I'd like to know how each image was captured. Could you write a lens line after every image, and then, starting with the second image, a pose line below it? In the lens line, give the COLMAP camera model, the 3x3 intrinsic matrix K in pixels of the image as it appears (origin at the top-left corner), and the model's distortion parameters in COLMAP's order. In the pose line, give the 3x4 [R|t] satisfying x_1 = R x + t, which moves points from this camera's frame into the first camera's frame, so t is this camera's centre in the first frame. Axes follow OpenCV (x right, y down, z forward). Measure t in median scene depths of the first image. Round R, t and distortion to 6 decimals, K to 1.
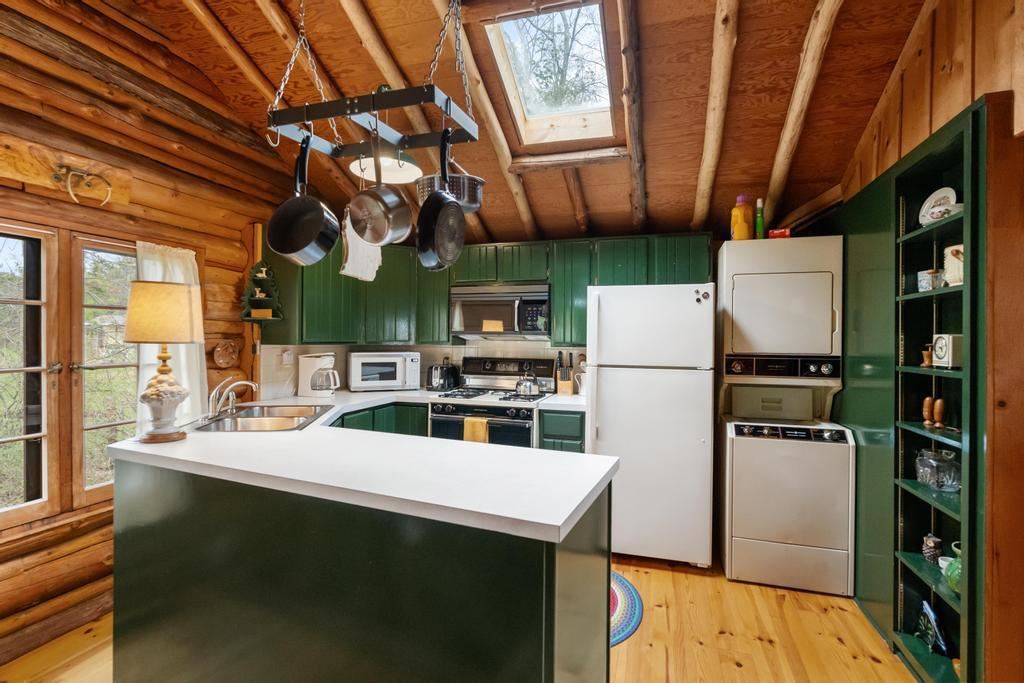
lens RADIAL K [[471.5, 0, 509.6], [0, 471.5, 344.7], [0, 0, 1]] dist [-0.004230, -0.000337]
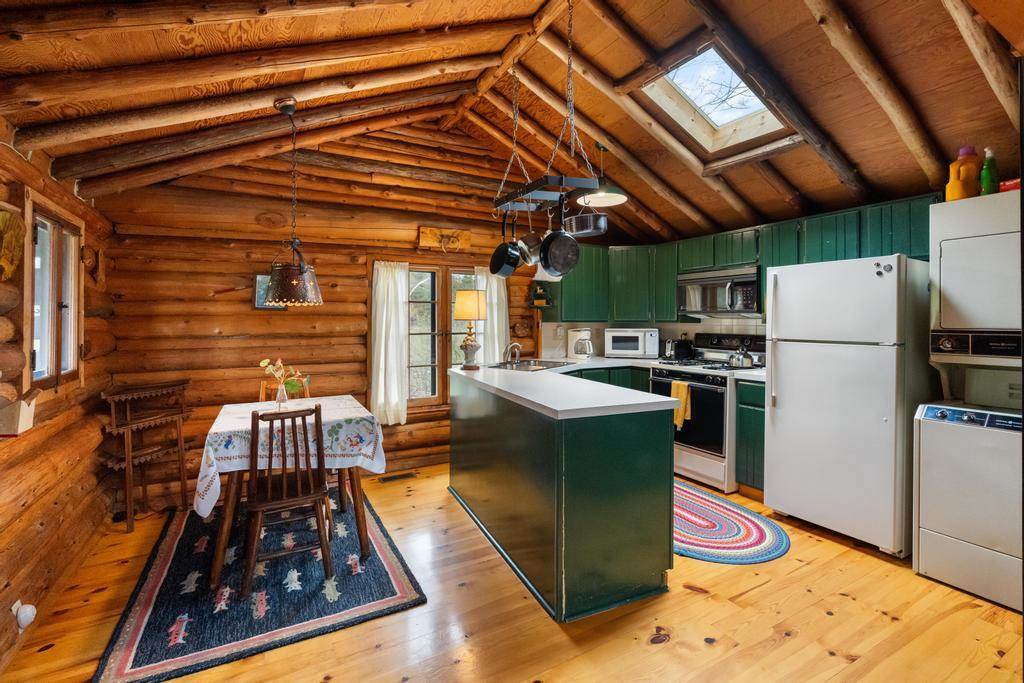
lens RADIAL K [[453.1, 0, 509.7], [0, 453.1, 324.5], [0, 0, 1]] dist [-0.008502, 0.001242]
pose [[0.728200, -0.002353, -0.685360, 0.486009], [-0.001389, 0.999987, -0.004909, 0.016273], [0.685363, 0.004526, 0.728187, -0.191753]]
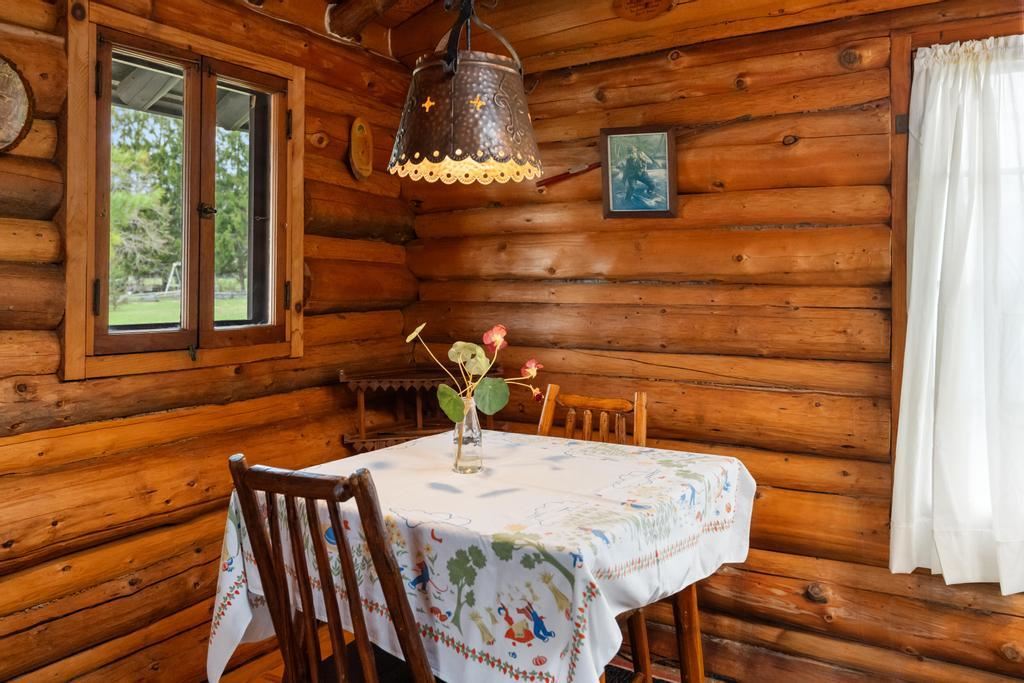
lens RADIAL K [[827.6, 0, 509.1], [0, 827.6, 278.6], [0, 0, 1]] dist [-0.000408, 0.011676]
pose [[-0.241773, -0.010417, -0.970277, 0.096006], [-0.017050, 0.999834, -0.006485, 0.051863], [0.970183, 0.014975, -0.241910, 0.369293]]
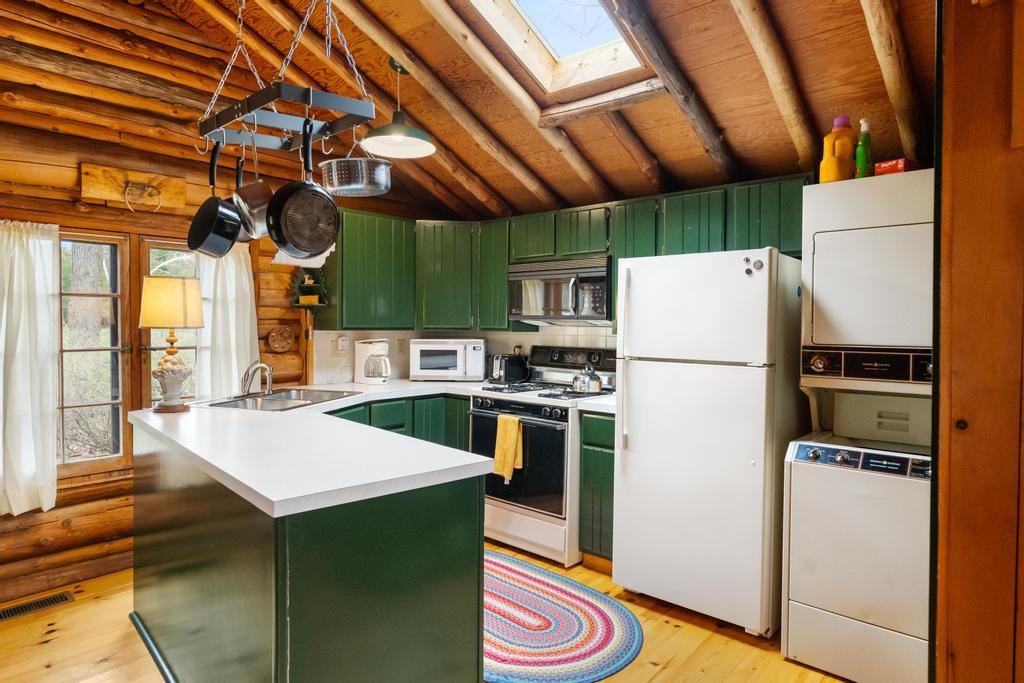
lens RADIAL K [[594.4, 0, 509.0], [0, 594.4, 338.1], [0, 0, 1]] dist [-0.003332, -0.000301]
pose [[0.911213, 0.008908, -0.411839, 0.446399], [-0.004320, 0.999918, 0.012070, 0.000071], [0.411913, -0.009219, 0.911177, 0.000980]]
